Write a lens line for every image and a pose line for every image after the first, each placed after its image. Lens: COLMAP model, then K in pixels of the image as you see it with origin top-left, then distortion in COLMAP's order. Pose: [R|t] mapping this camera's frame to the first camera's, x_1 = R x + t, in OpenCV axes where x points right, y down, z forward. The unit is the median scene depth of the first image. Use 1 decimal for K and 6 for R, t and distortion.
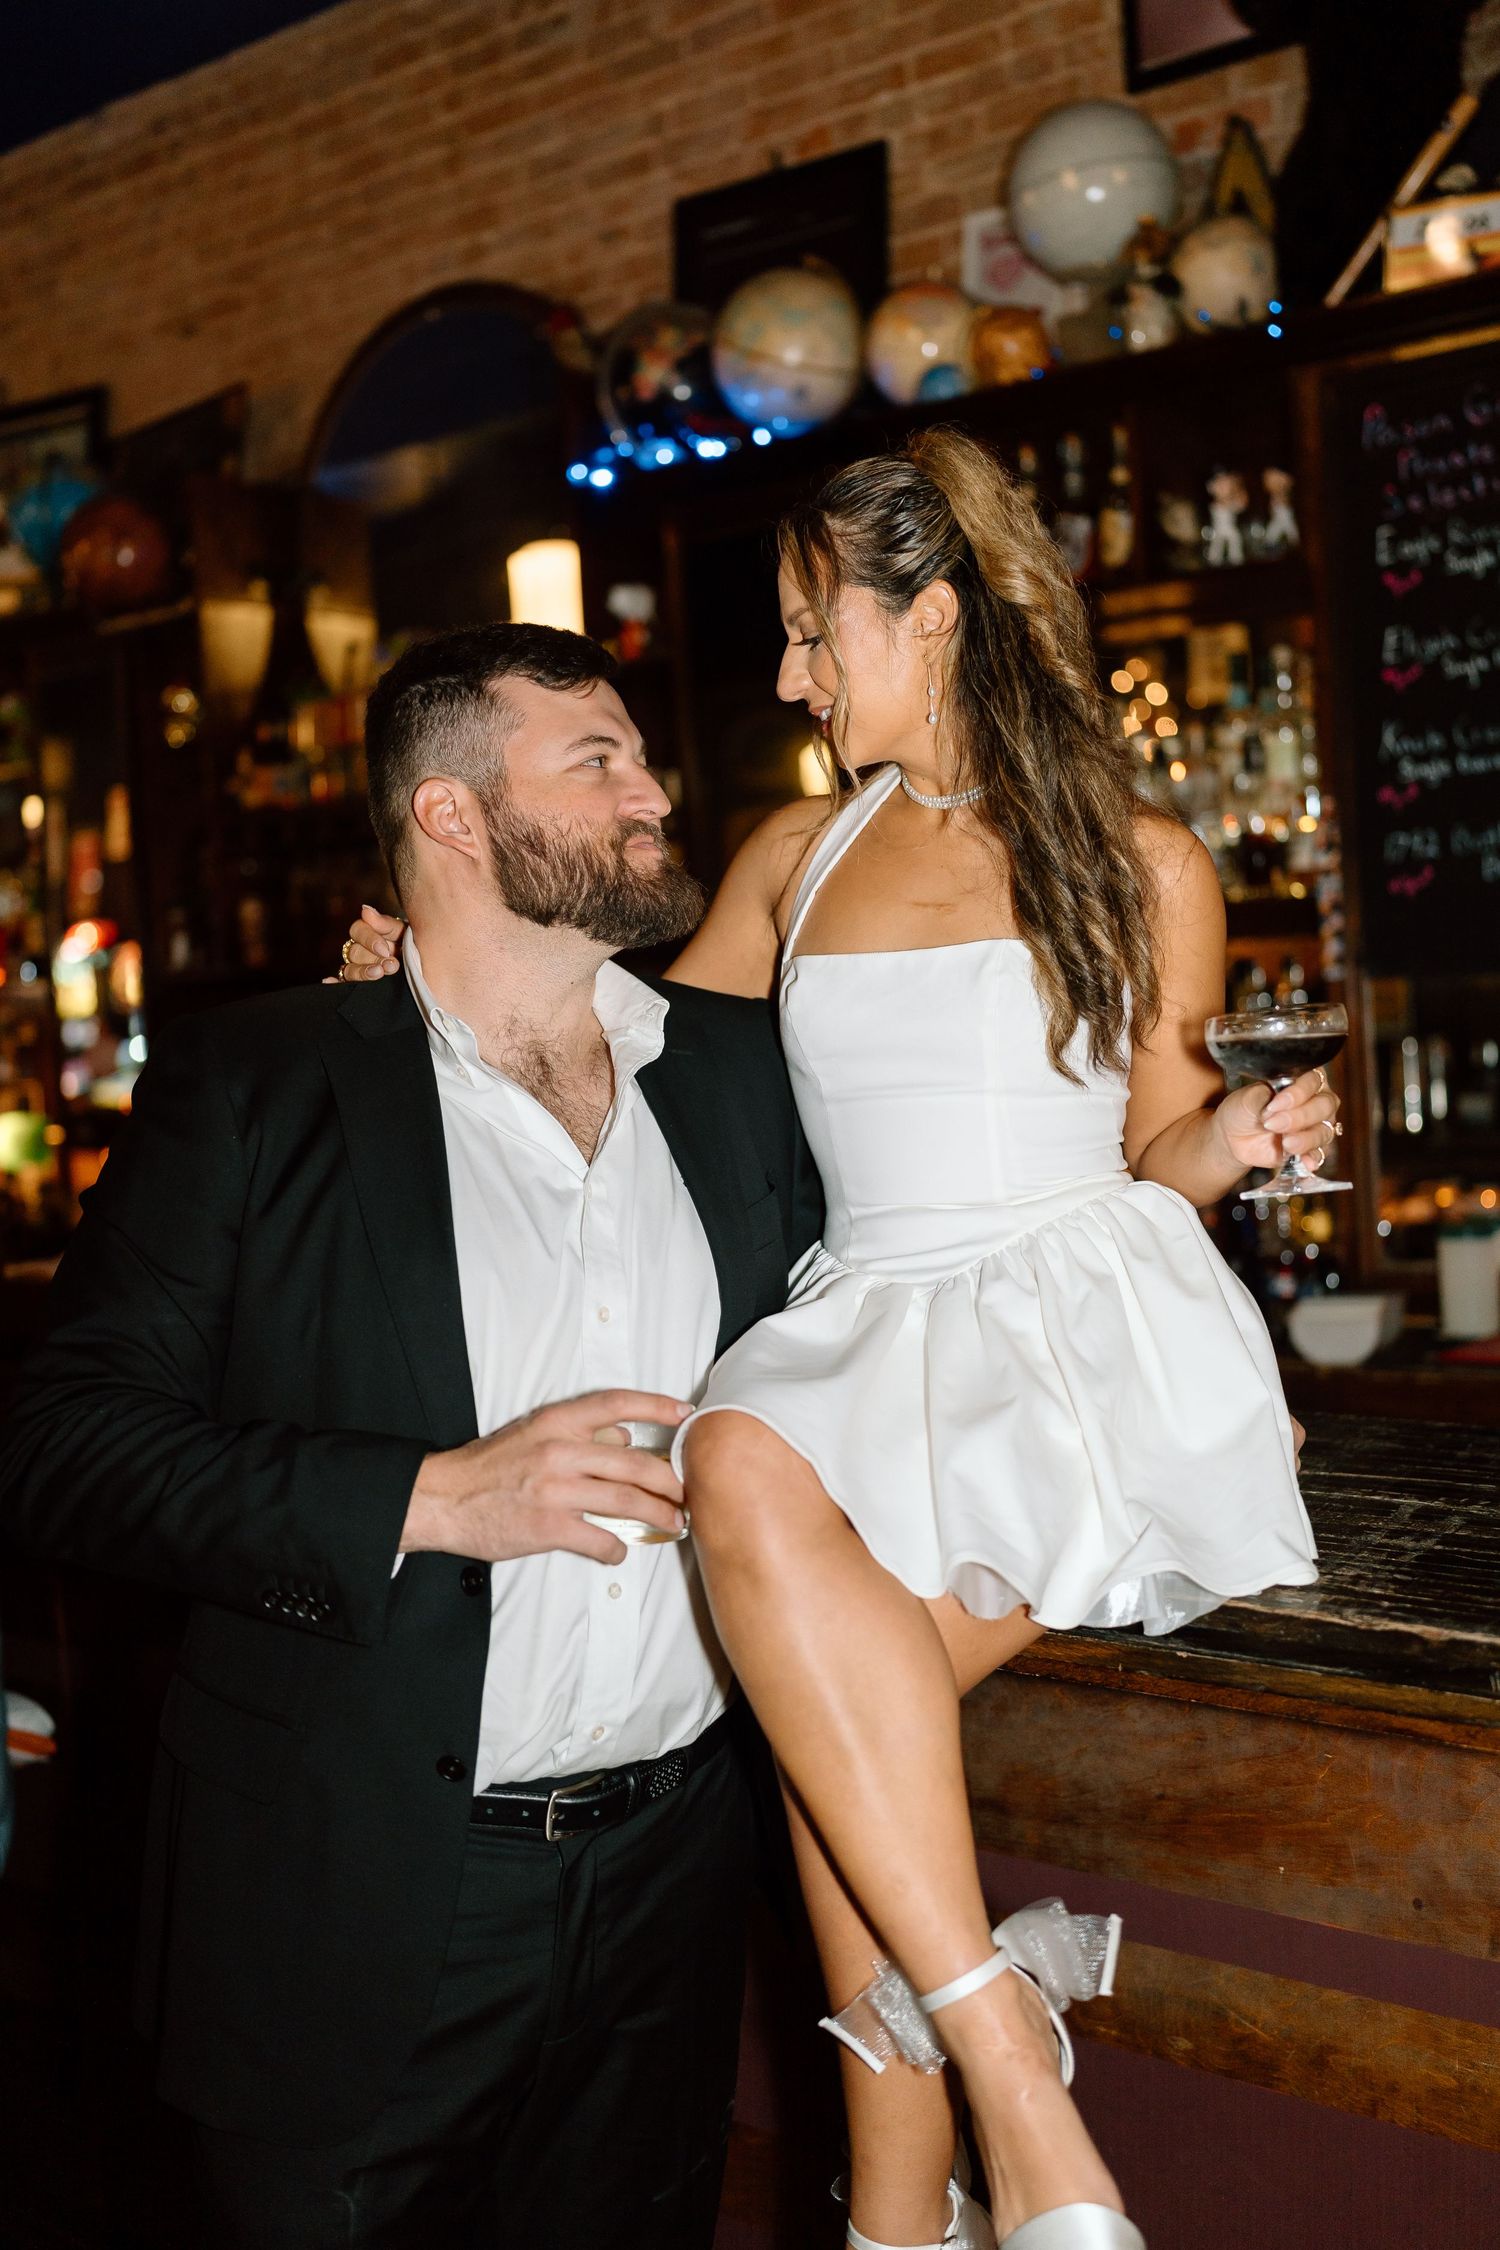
lens RADIAL K [[2356.1, 0, 758.6], [0, 2356.1, 1058.0], [0, 0, 1]] dist [0.002490, -0.000049]
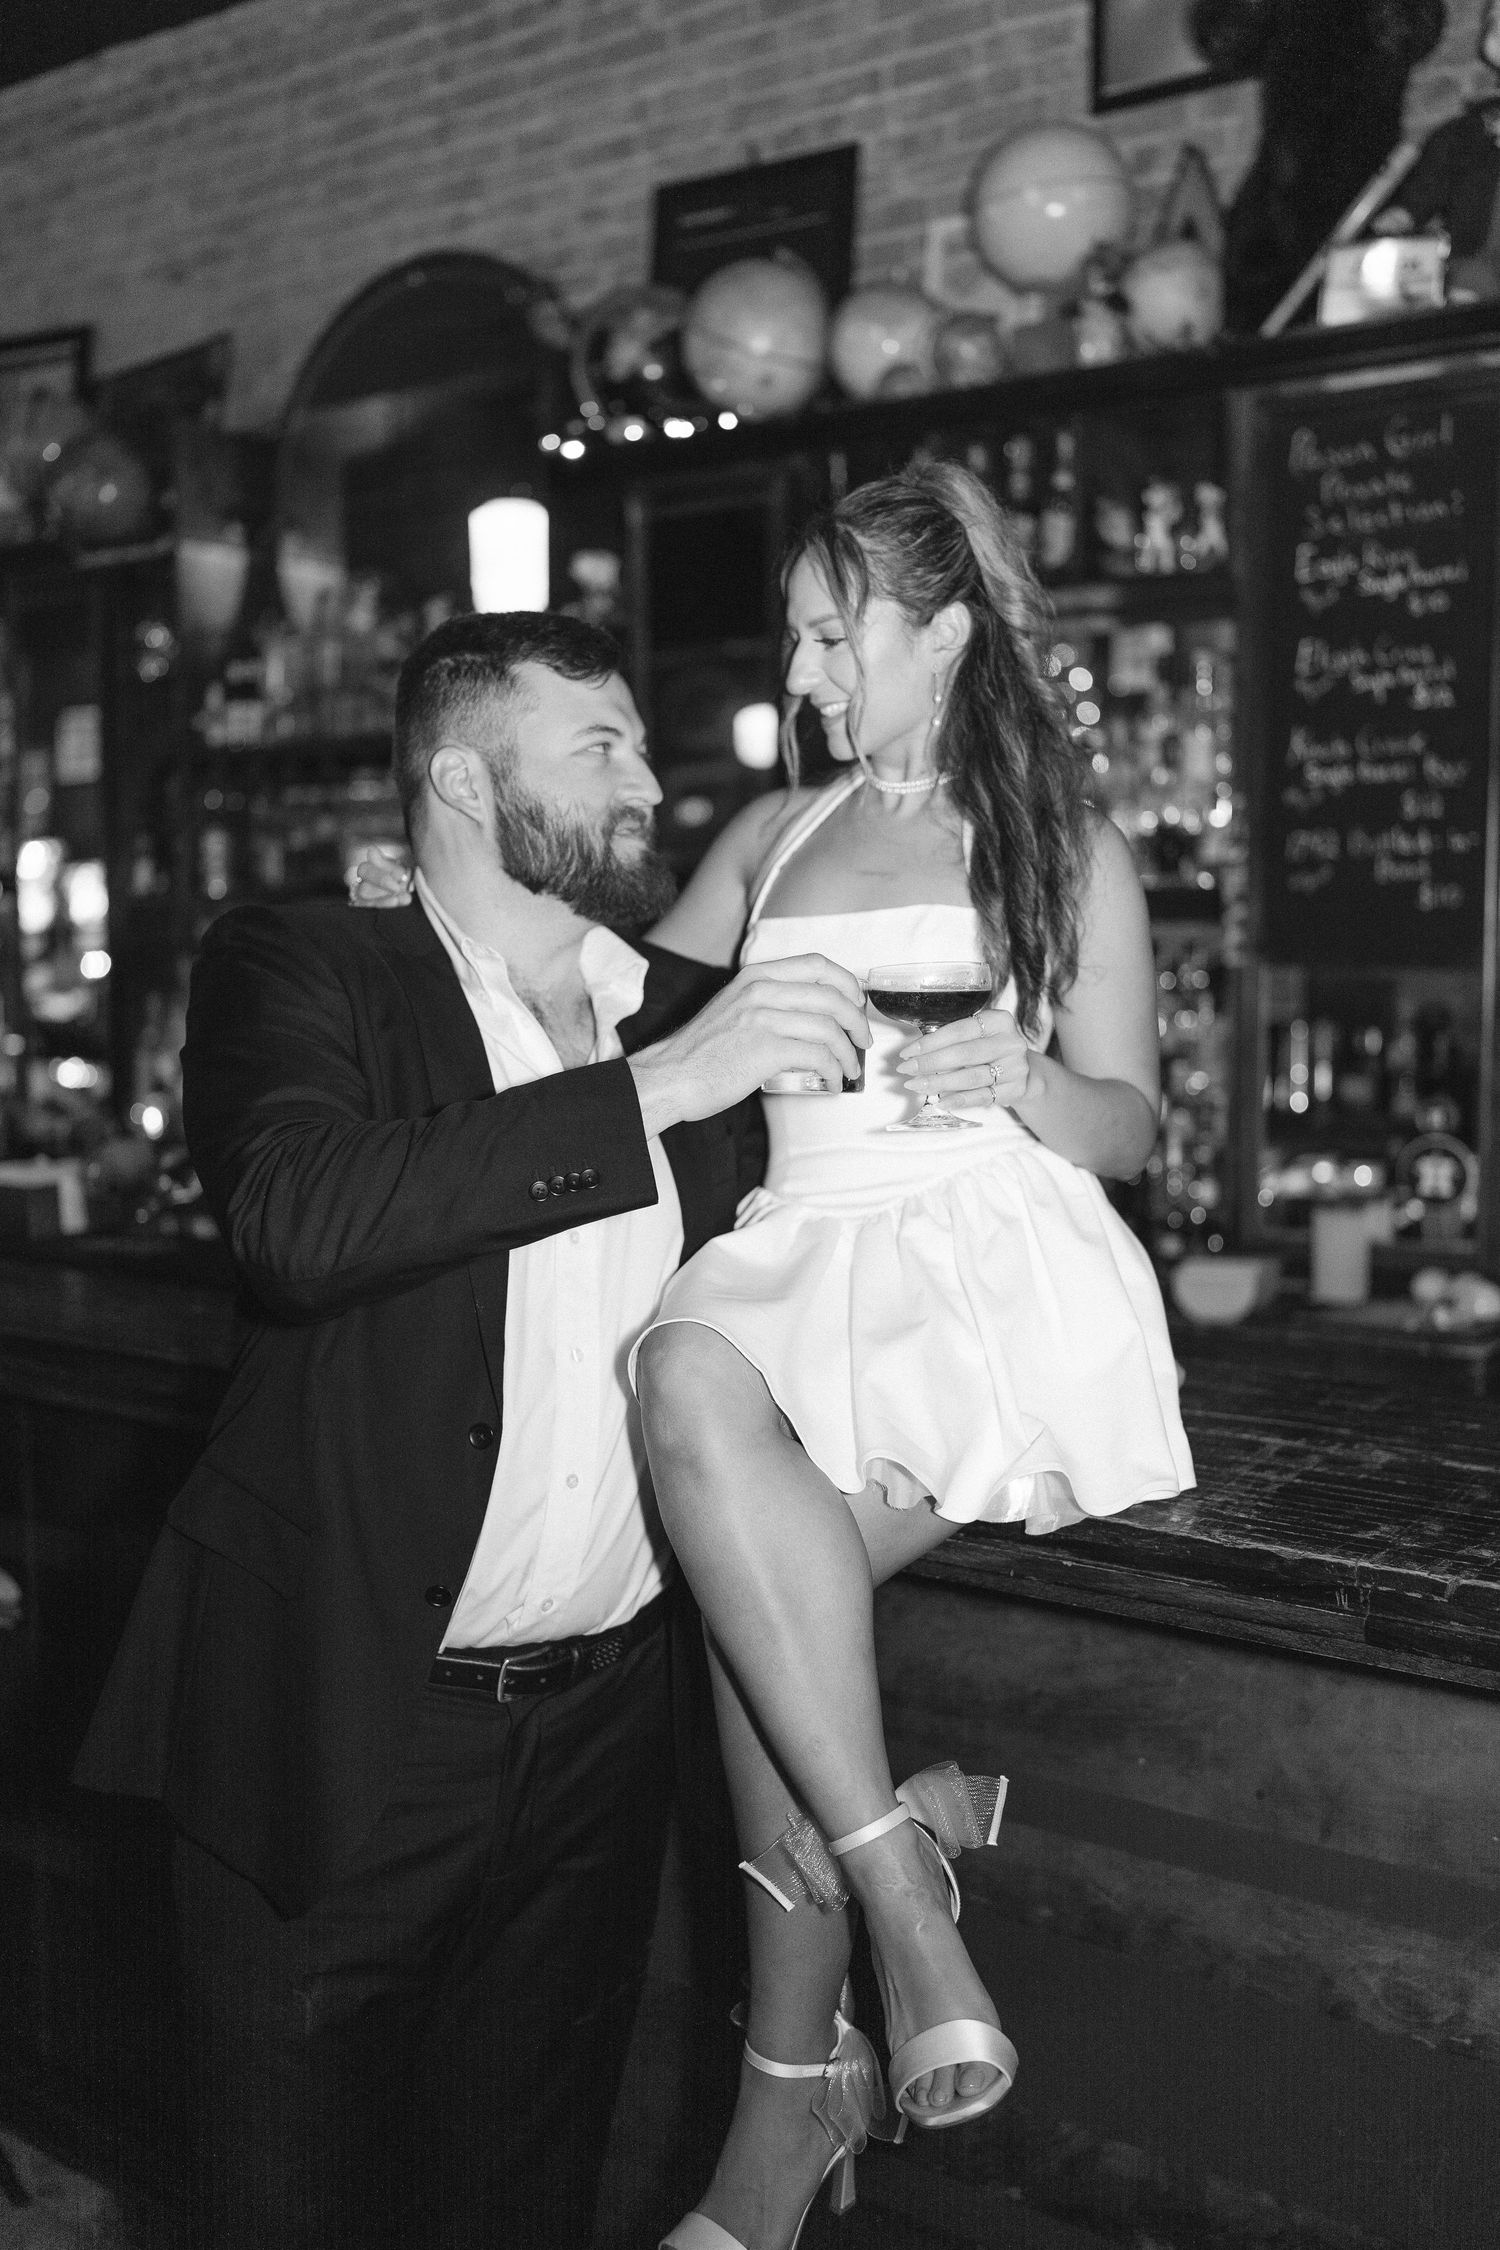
lens RADIAL K [[2256.0, 0, 758.4], [0, 2256.0, 1089.1], [0, 0, 1]] dist [0.000154, 0.006846]
pose [[0.997965, 0.052350, 0.036407, -0.005863], [-0.053639, 0.997934, 0.035351, -0.001344], [-0.034481, -0.037232, 0.998712, -0.020080]]
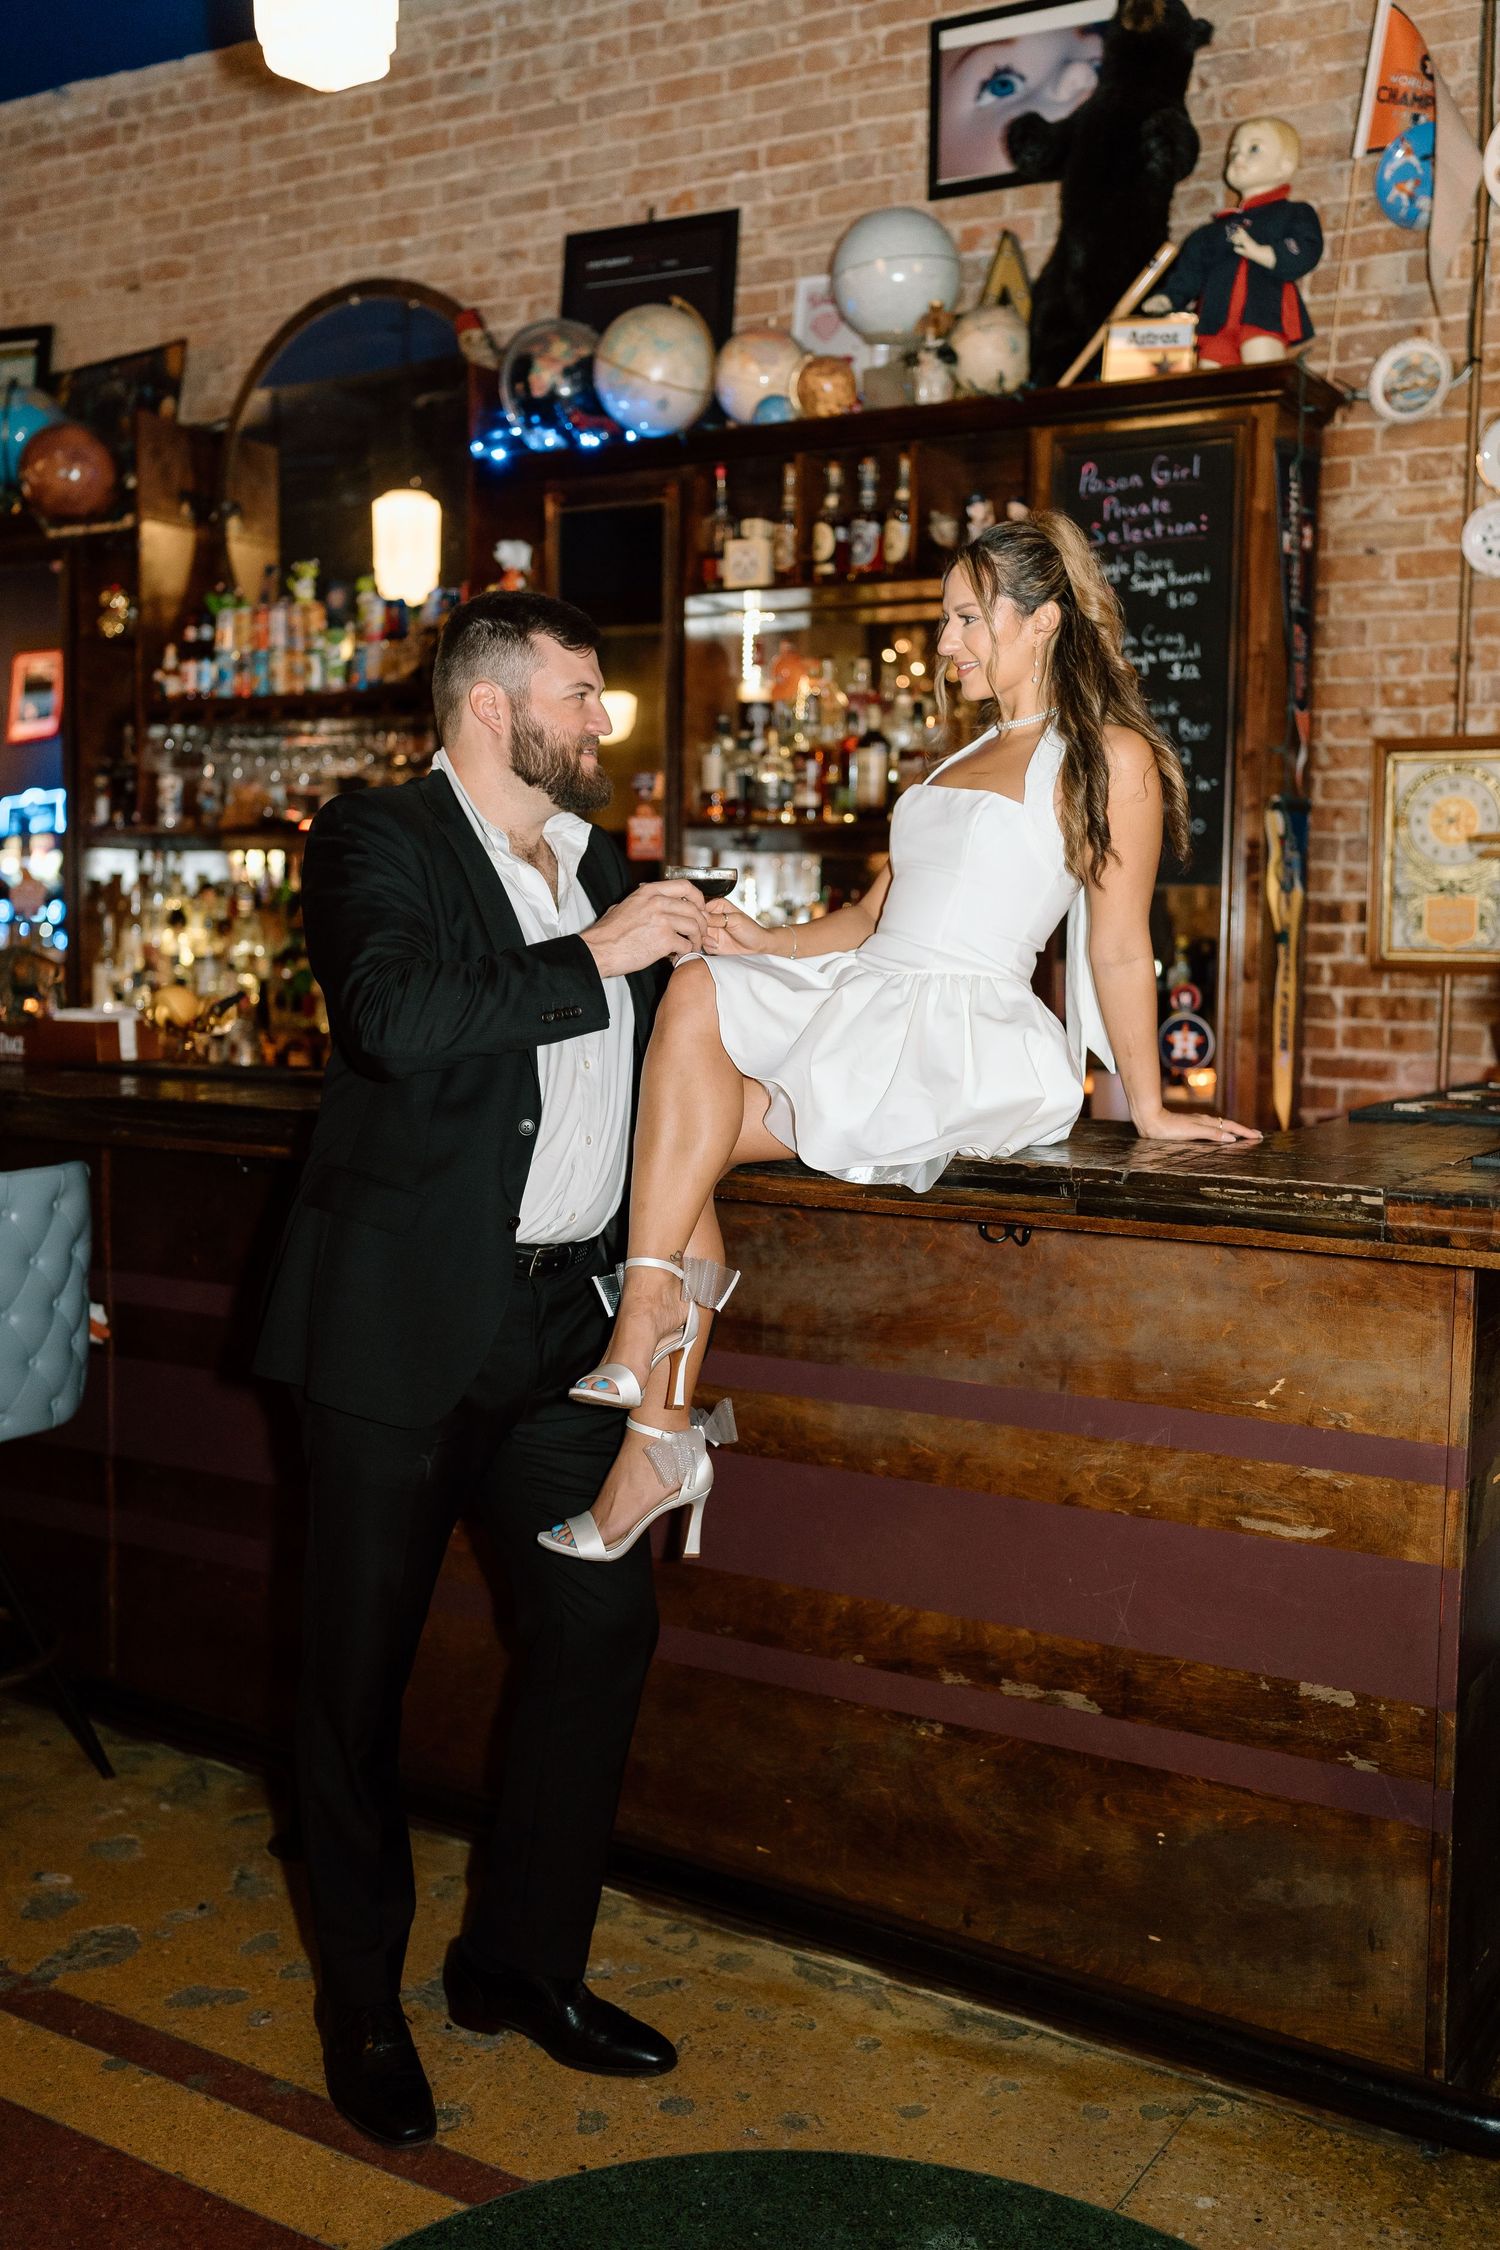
lens RADIAL K [[2146.5, 0, 802.6], [0, 2146.5, 1055.4], [0, 0, 1]] dist [0.006908, 0.005043]
pose [[0.990155, 0.061641, 0.125673, -0.031287], [-0.065780, 0.997411, 0.029046, 0.032722], [-0.123557, -0.037027, 0.991646, -0.182210]]
